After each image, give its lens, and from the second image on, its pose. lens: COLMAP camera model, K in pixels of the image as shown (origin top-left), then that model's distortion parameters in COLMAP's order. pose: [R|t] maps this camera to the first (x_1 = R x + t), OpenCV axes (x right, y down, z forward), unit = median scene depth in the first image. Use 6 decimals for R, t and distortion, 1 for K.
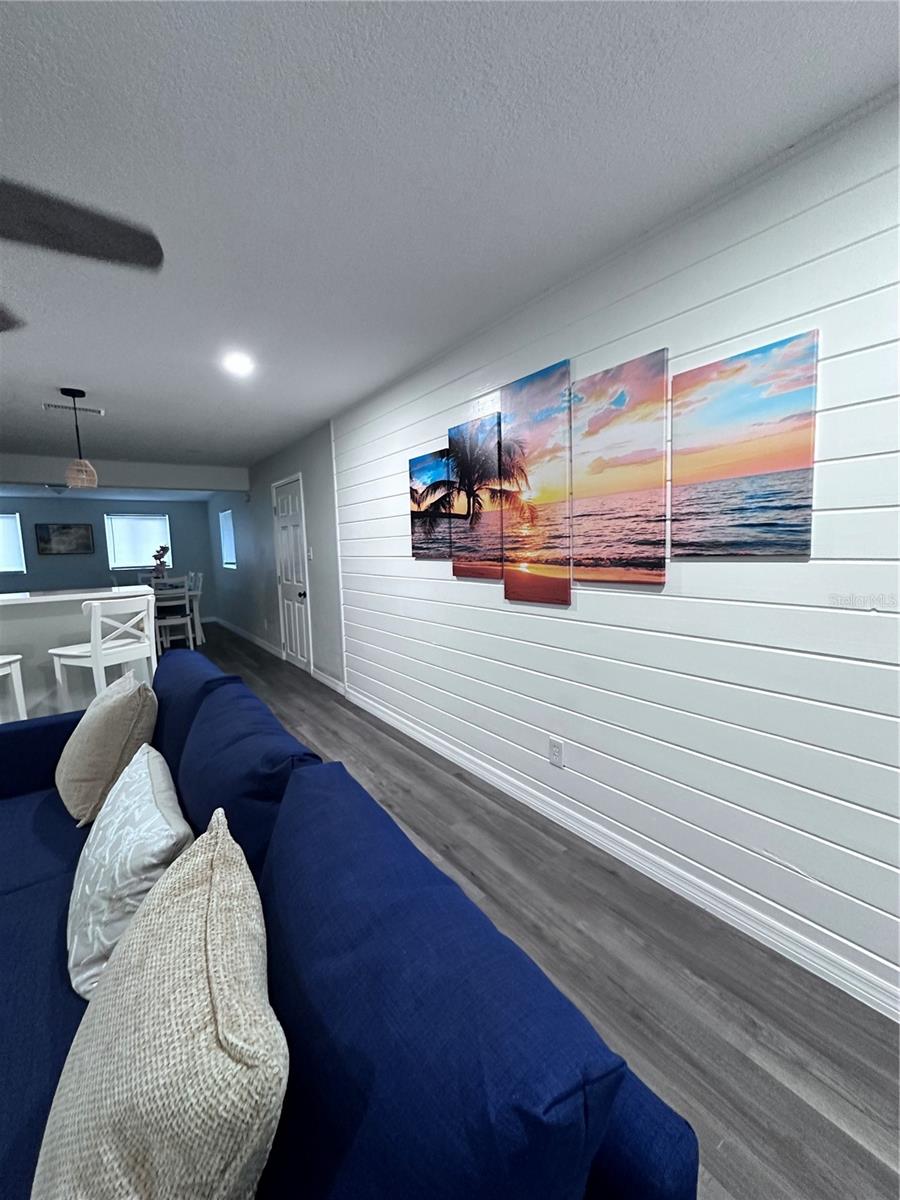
lens RADIAL K [[481.7, 0, 447.4], [0, 481.7, 597.9], [0, 0, 1]] dist [0.000371, 0.000351]
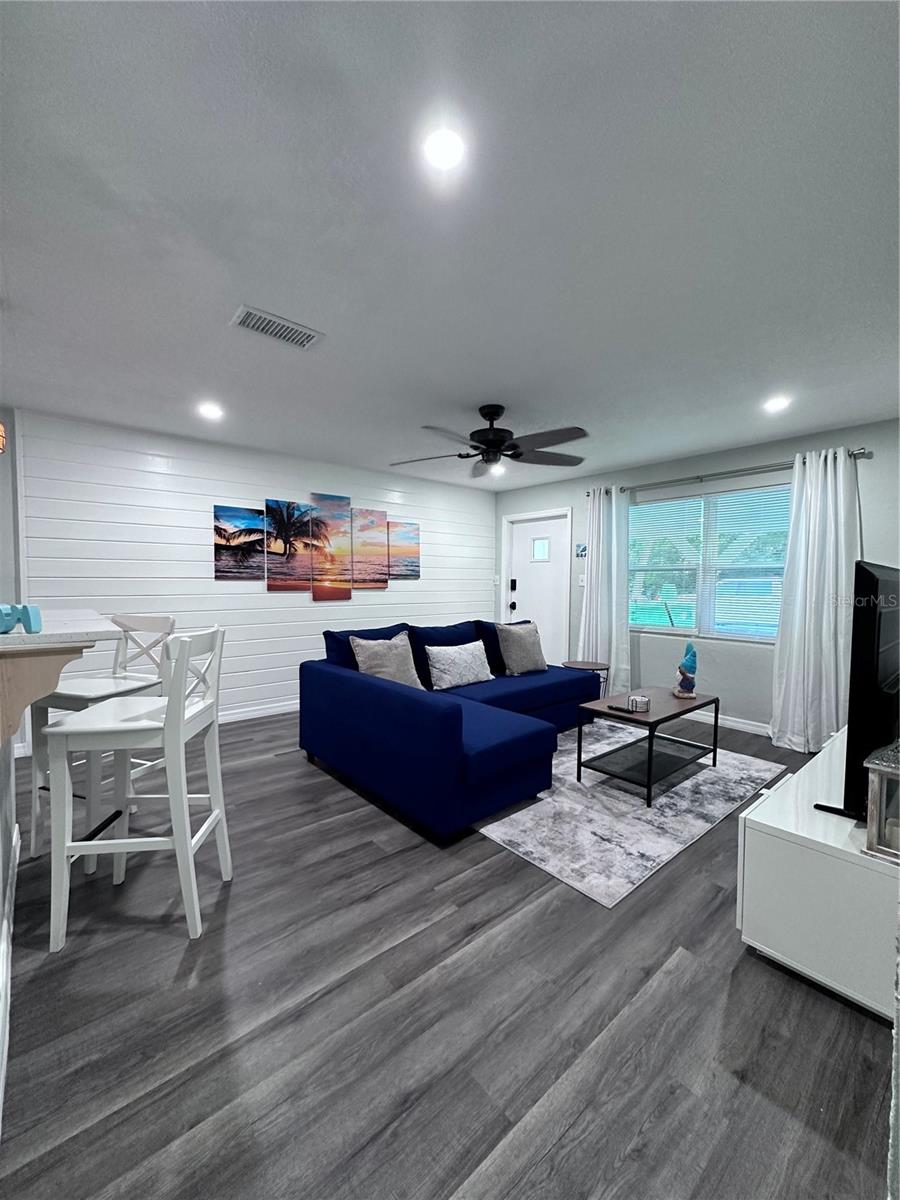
lens RADIAL K [[481.7, 0, 446.6], [0, 481.7, 600.8], [0, 0, 1]] dist [0.000371, 0.000351]
pose [[-0.076166, -0.016127, 0.996965, -1.861734], [0.105012, 0.994179, 0.024105, 0.012678], [-0.991550, 0.106530, -0.074030, 0.631634]]
